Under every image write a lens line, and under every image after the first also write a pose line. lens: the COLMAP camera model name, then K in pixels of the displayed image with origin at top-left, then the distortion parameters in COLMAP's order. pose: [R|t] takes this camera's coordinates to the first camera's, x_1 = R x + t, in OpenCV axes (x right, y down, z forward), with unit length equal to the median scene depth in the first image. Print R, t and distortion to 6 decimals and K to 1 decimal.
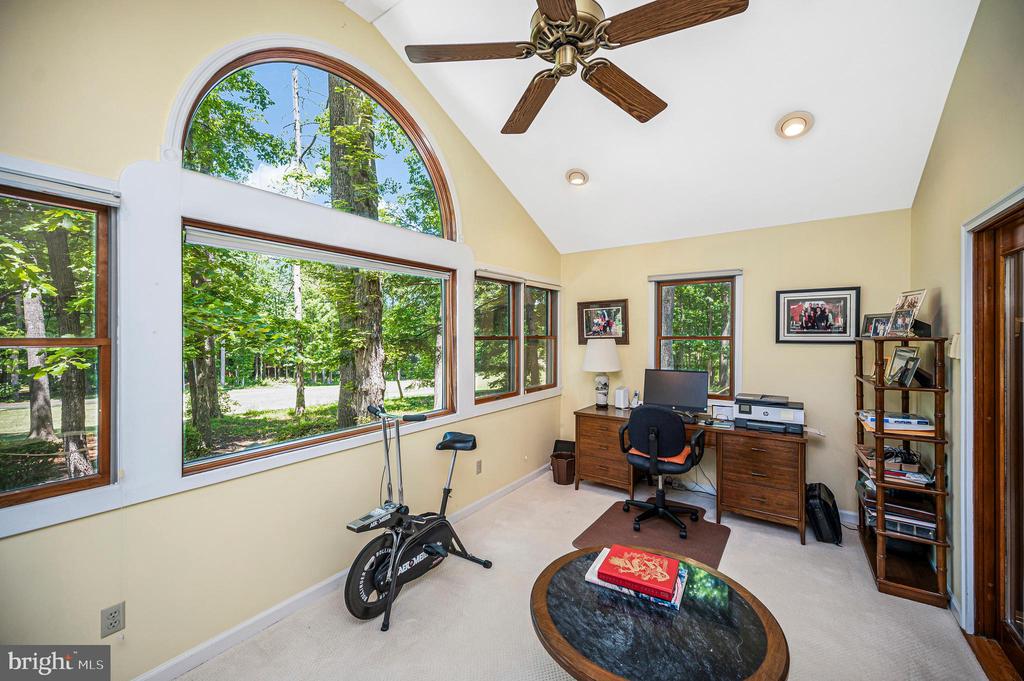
lens RADIAL K [[408.6, 0, 512.0], [0, 408.6, 340.5], [0, 0, 1]] dist [-0.000022, -0.000075]
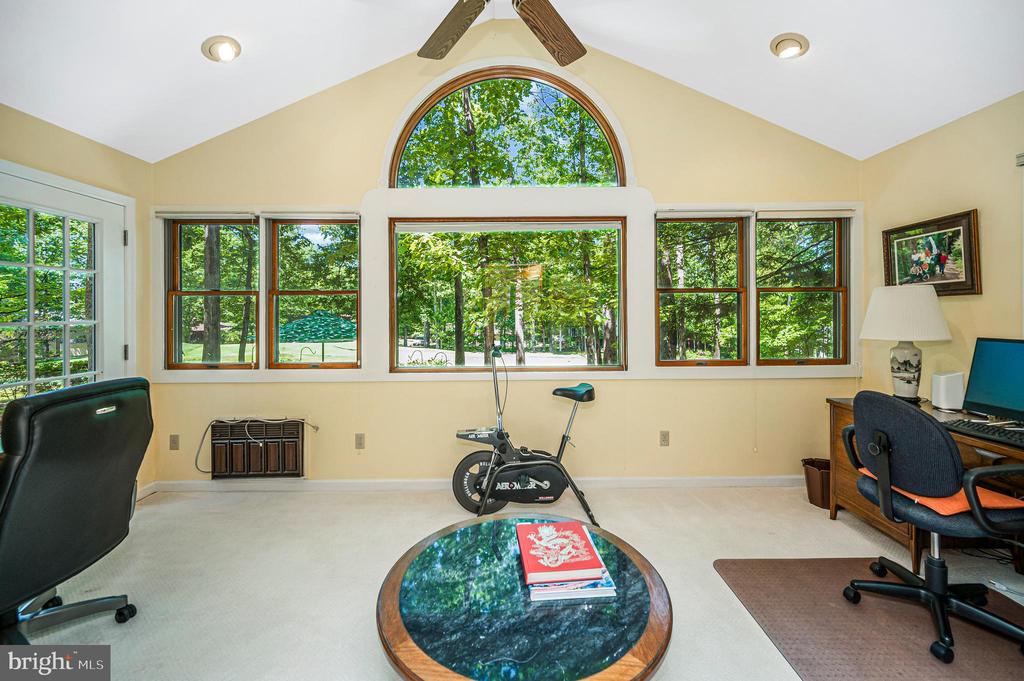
lens RADIAL K [[421.8, 0, 515.8], [0, 421.8, 314.1], [0, 0, 1]] dist [0.000610, -0.000258]
pose [[0.574117, 0.002855, -0.818769, 0.419970], [-0.006138, 0.999981, -0.000817, 0.042930], [0.818750, 0.005495, 0.574123, 0.201175]]
